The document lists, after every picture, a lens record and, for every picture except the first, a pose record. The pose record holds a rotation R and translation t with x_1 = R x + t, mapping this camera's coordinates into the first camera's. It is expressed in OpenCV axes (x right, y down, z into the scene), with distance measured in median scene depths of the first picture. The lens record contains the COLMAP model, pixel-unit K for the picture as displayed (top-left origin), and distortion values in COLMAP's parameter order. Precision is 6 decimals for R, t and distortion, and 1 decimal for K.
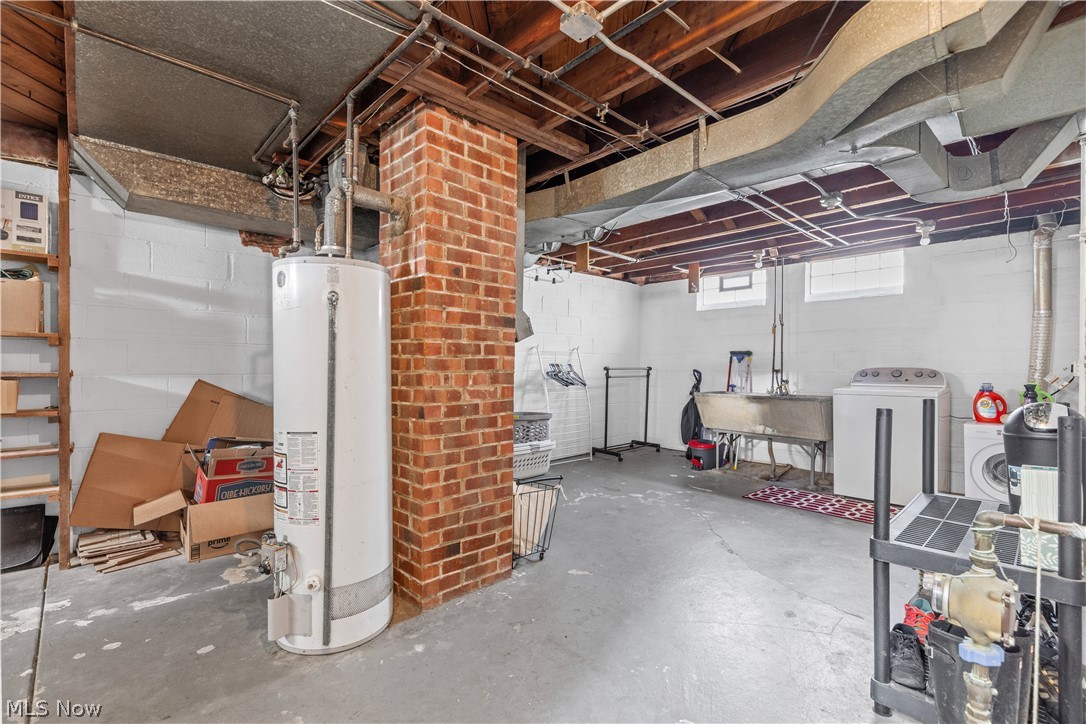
lens RADIAL K [[495.8, 0, 528.8], [0, 495.8, 385.2], [0, 0, 1]] dist [0.002364, -0.000560]
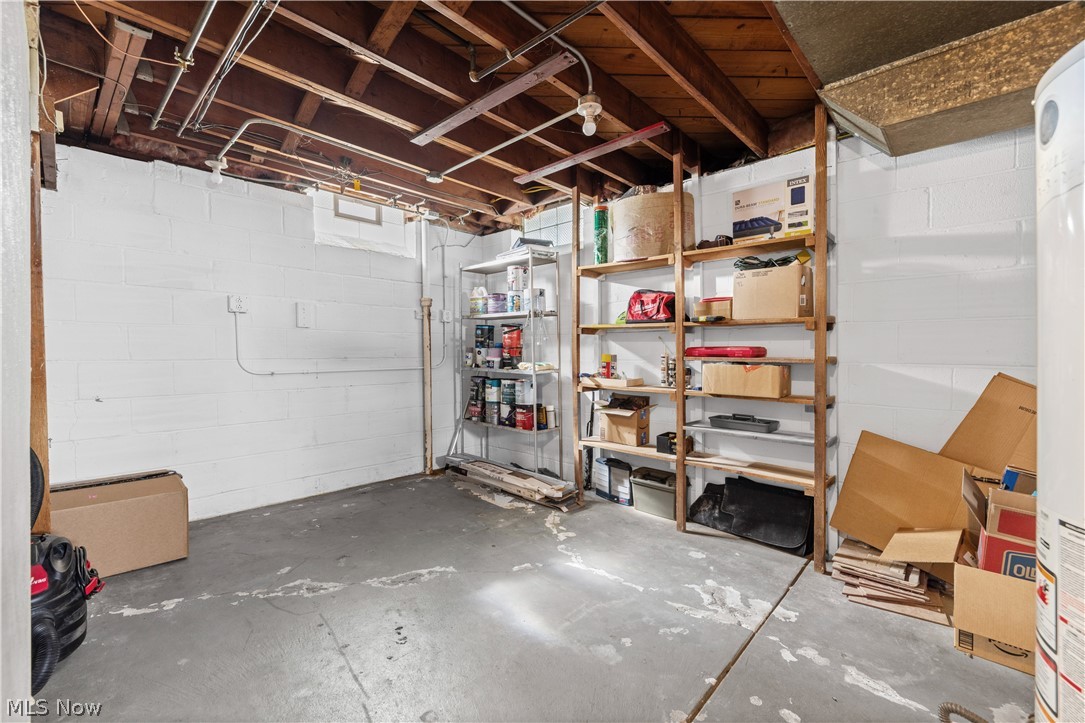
lens RADIAL K [[467.9, 0, 532.2], [0, 467.9, 352.2], [0, 0, 1]] dist [0.007823, -0.002581]
pose [[0.080360, -0.001447, -0.996765, -0.107340], [-0.042476, 0.999086, -0.004875, -0.010946], [0.995860, 0.042730, 0.080225, 0.379464]]
